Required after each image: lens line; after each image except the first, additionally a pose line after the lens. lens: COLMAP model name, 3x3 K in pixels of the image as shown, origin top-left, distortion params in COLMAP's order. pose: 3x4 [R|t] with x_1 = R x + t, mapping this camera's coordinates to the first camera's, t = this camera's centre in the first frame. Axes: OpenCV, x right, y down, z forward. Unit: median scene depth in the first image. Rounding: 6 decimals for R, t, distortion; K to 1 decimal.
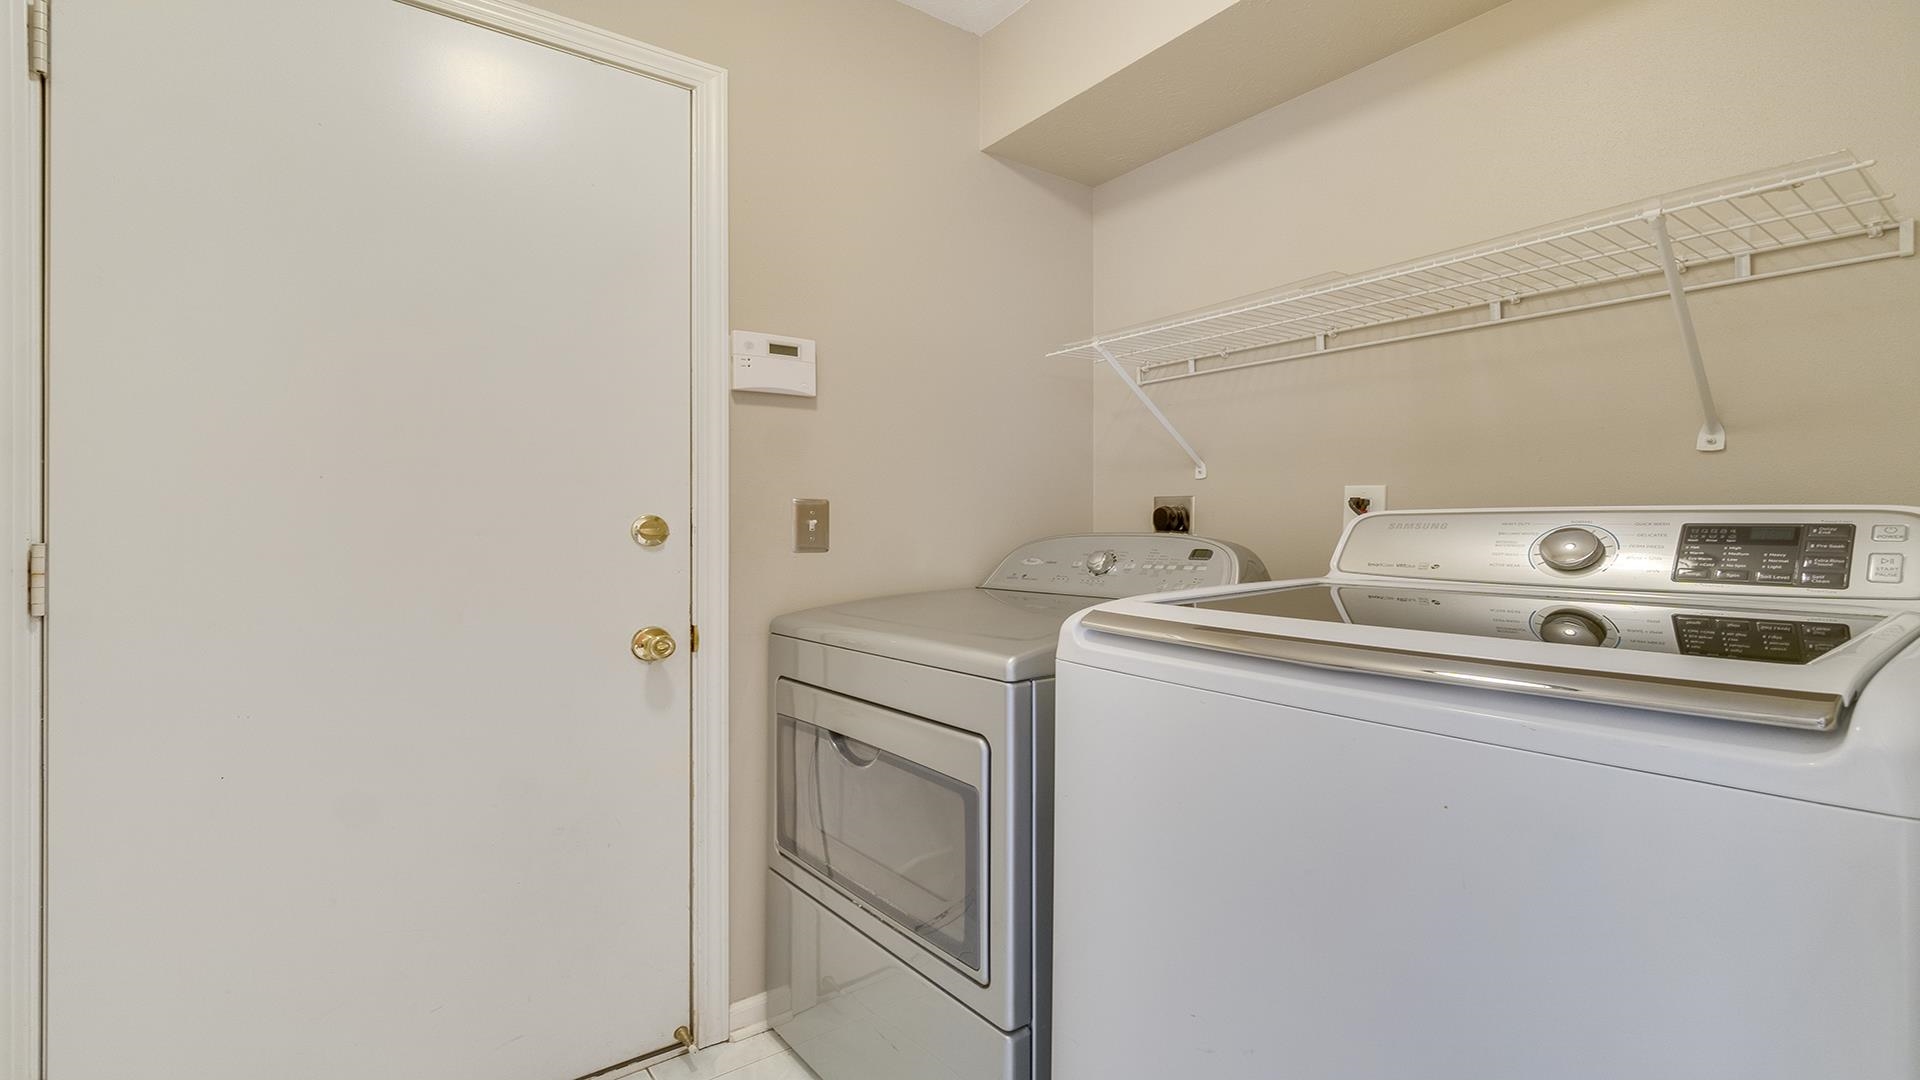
lens RADIAL K [[859.8, 0, 956.4], [0, 859.8, 538.9], [0, 0, 1]] dist [-0.000519, 0.000002]
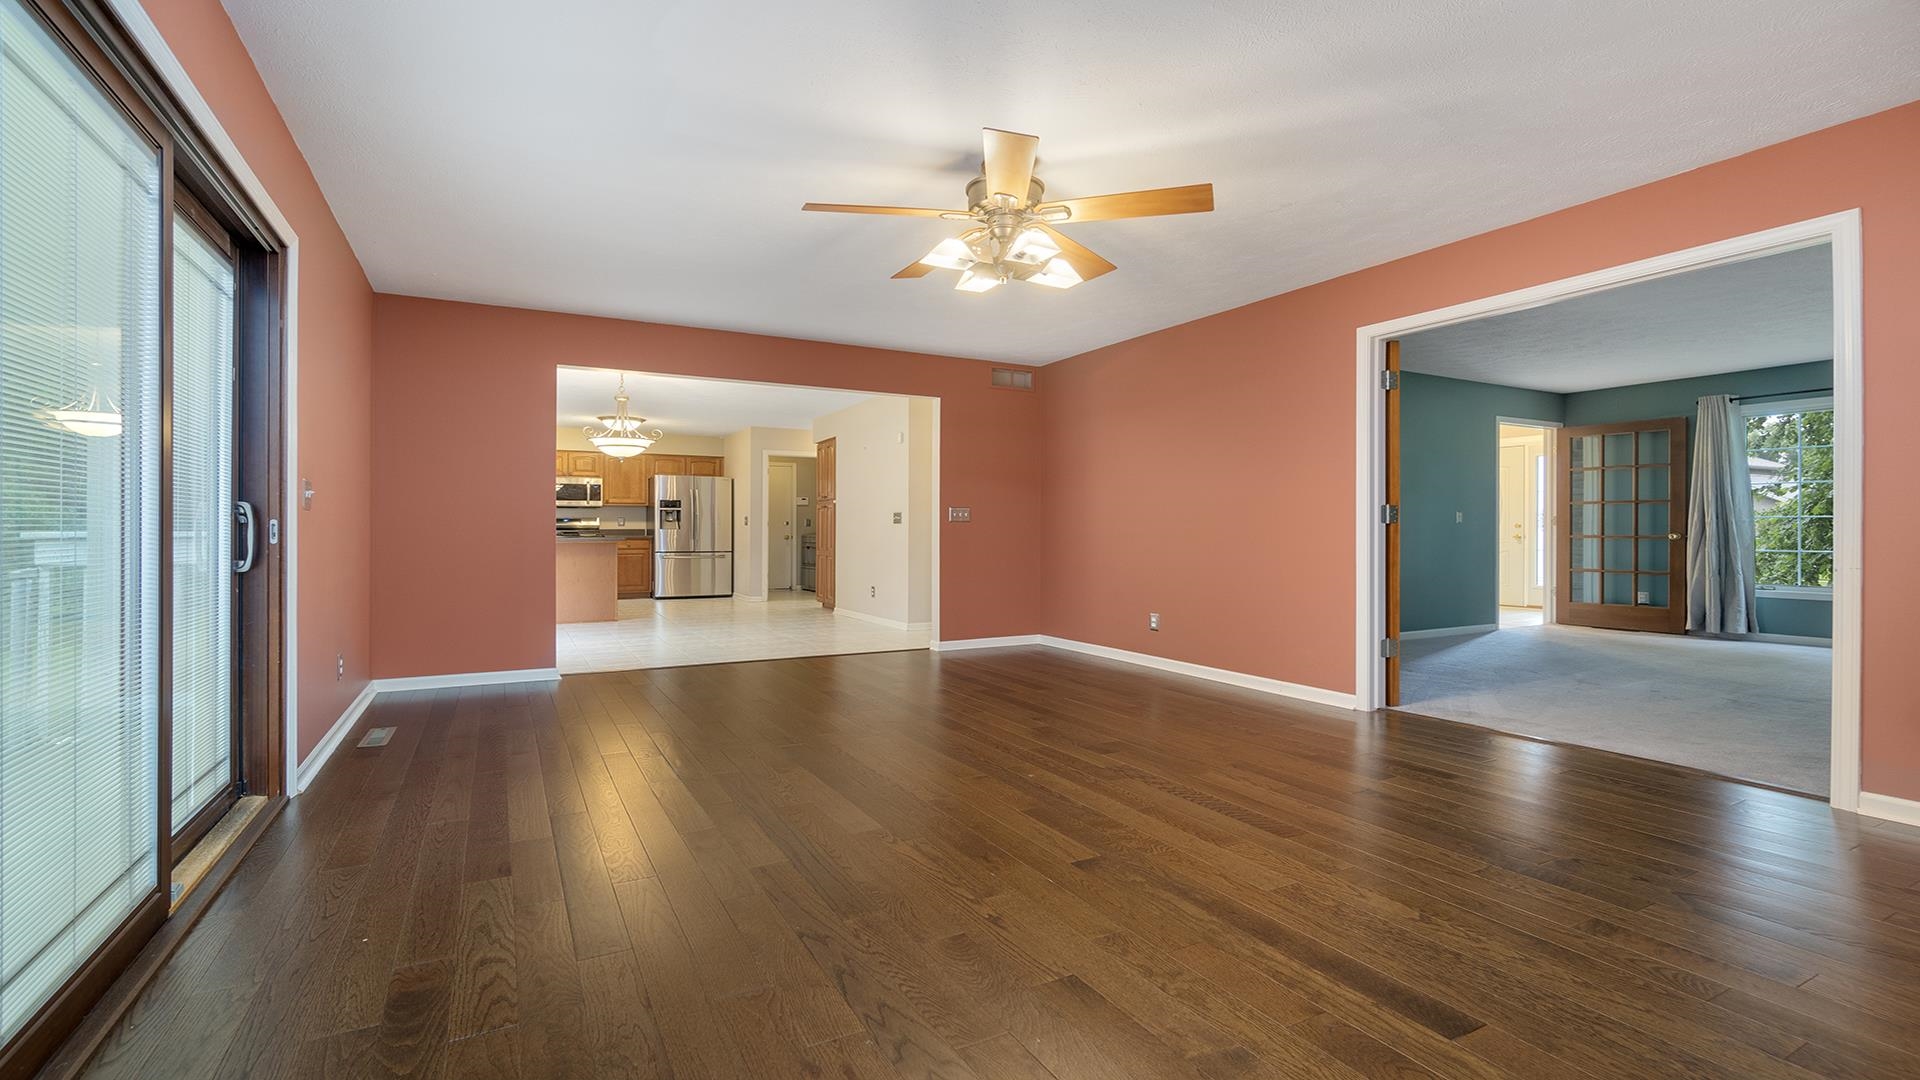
lens RADIAL K [[859.8, 0, 956.4], [0, 859.8, 538.9], [0, 0, 1]] dist [-0.000519, 0.000002]
pose [[0.987538, 0.004486, -0.157317, 2.357756], [-0.003847, 0.999983, 0.004364, 0.091841], [0.157334, -0.003704, 0.987538, -6.371871]]
